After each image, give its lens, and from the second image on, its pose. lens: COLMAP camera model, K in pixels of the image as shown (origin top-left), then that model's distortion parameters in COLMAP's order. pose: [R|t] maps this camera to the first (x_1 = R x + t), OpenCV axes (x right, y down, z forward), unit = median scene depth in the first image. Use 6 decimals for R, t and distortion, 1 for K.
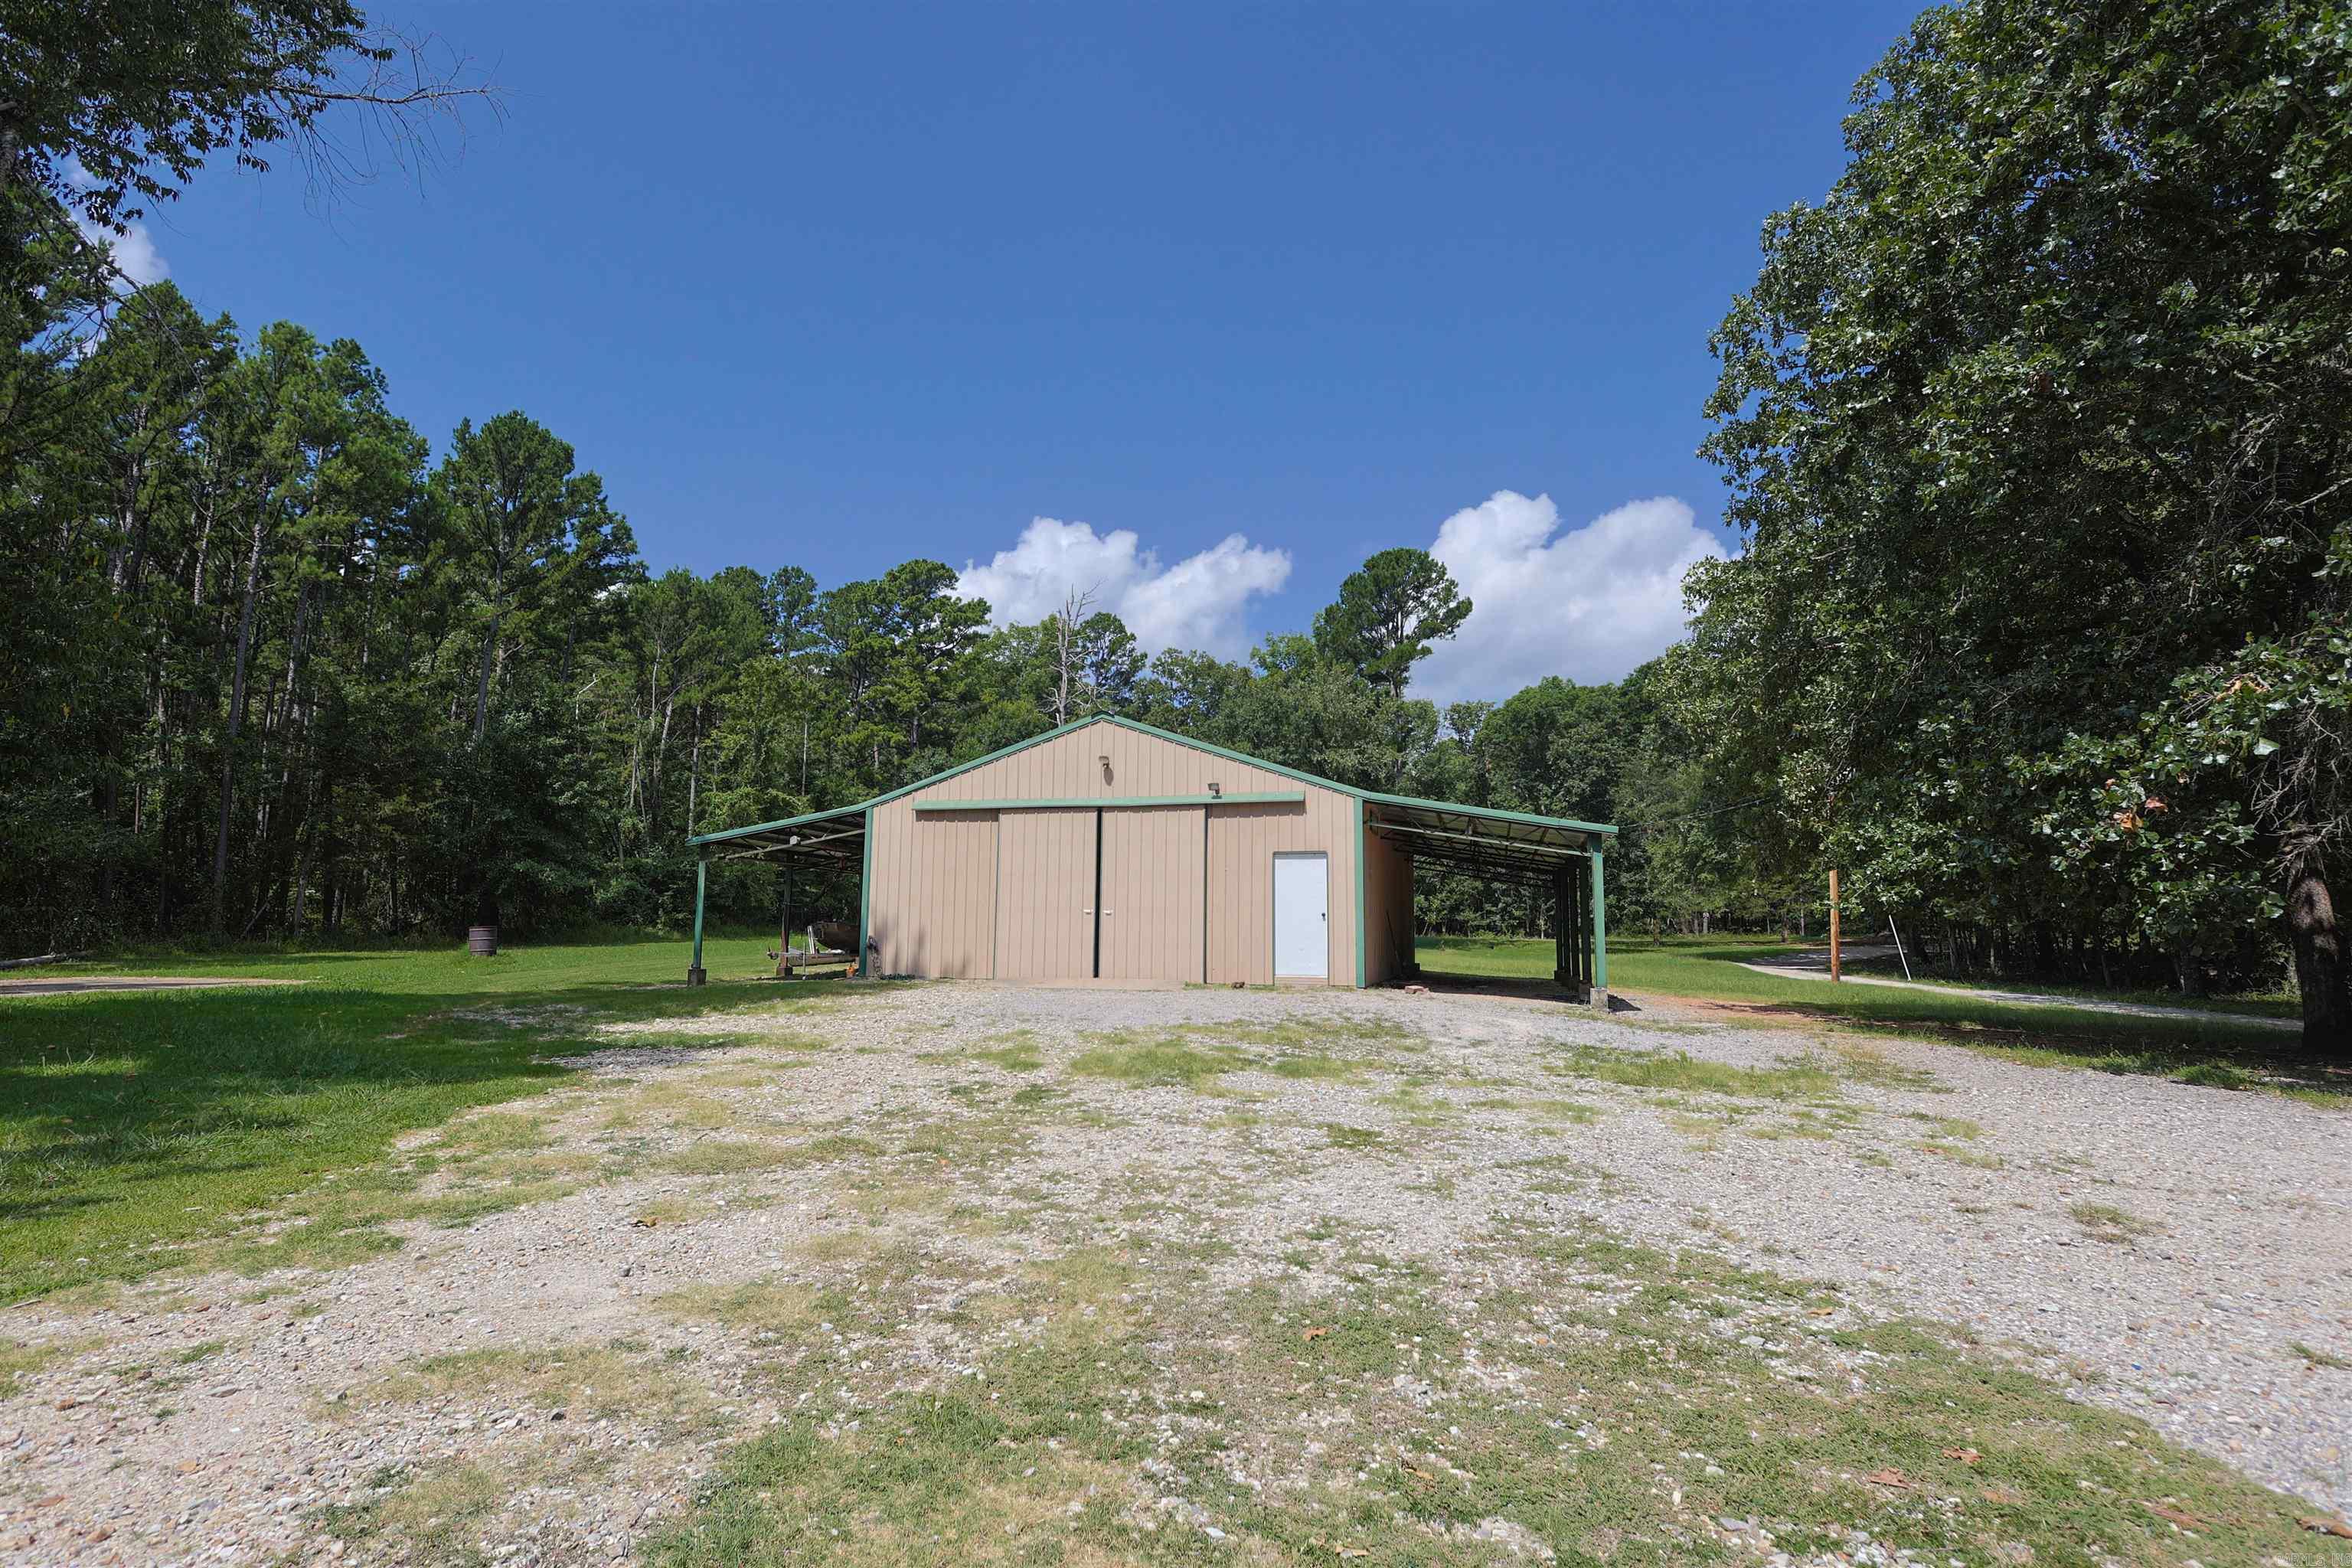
lens RADIAL K [[1150.0, 0, 1173.3], [0, 1150.0, 790.7], [0, 0, 1]] dist [0.002897, 0.000876]
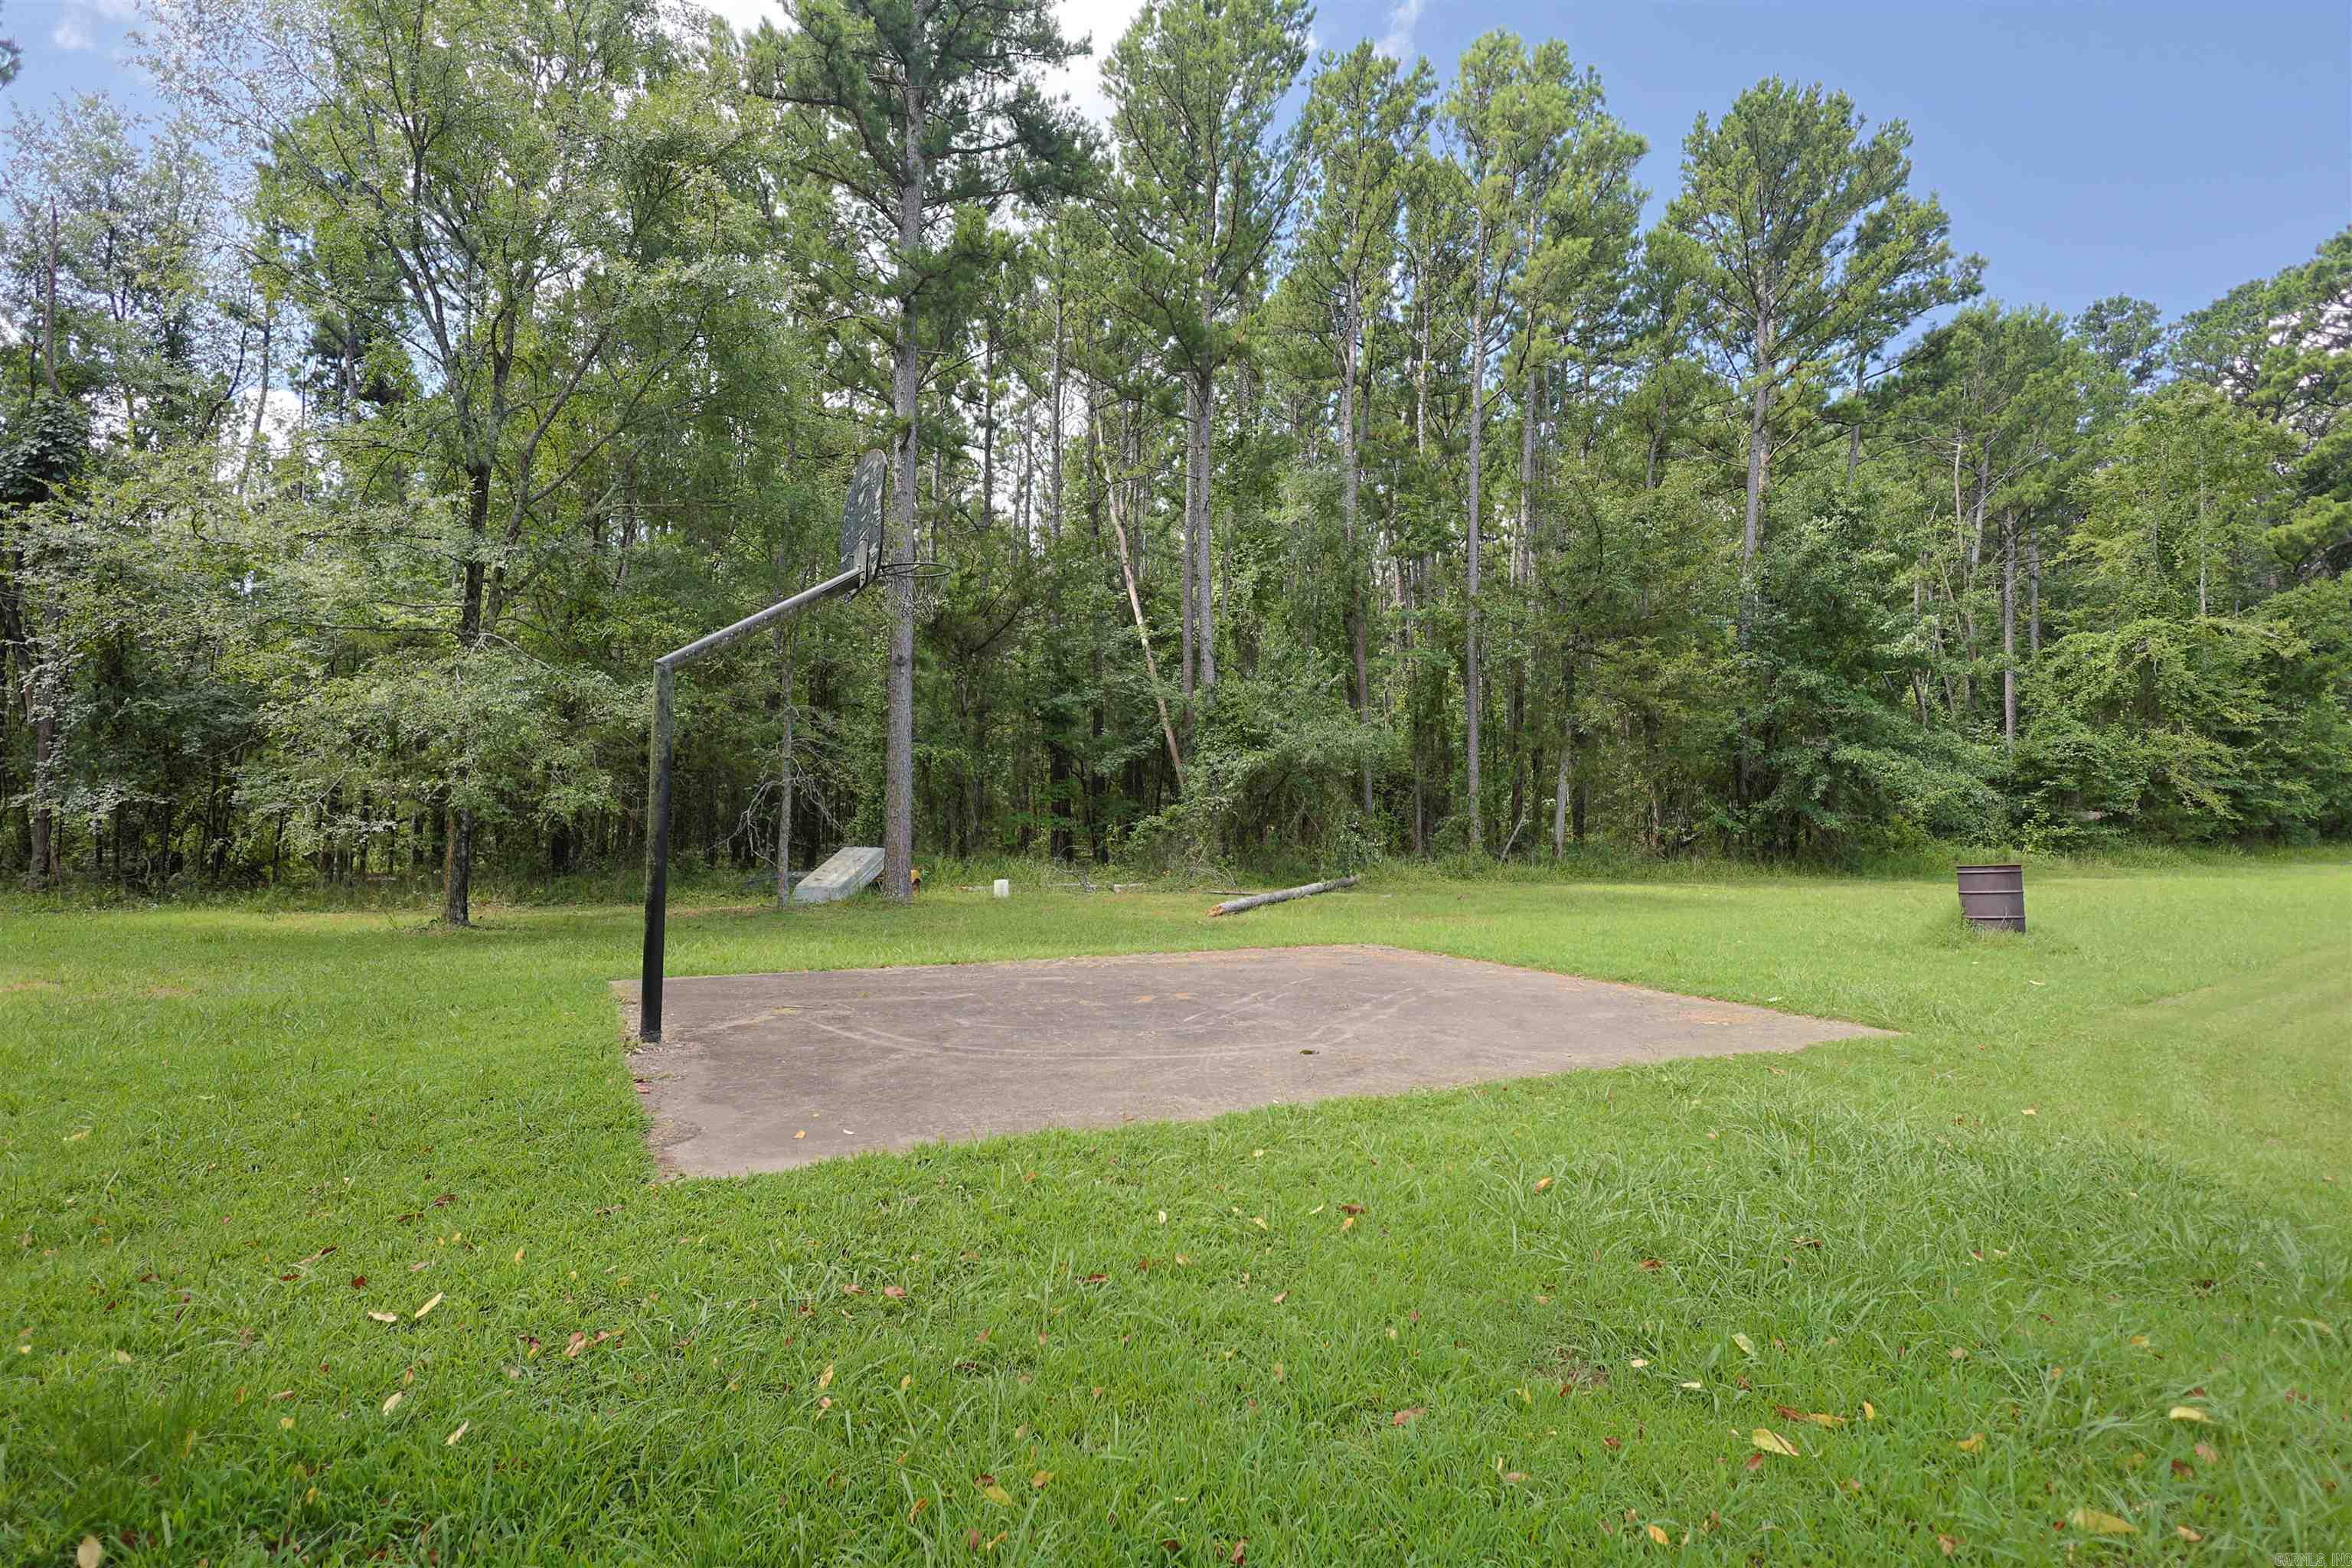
lens RADIAL K [[1150.0, 0, 1175.8], [0, 1150.0, 788.9], [0, 0, 1]] dist [0.002897, 0.000876]
pose [[0.617734, -0.026883, -0.785928, -0.280015], [0.083340, 0.996025, 0.031436, 0.031051], [0.781959, -0.084918, 0.617519, 0.298810]]
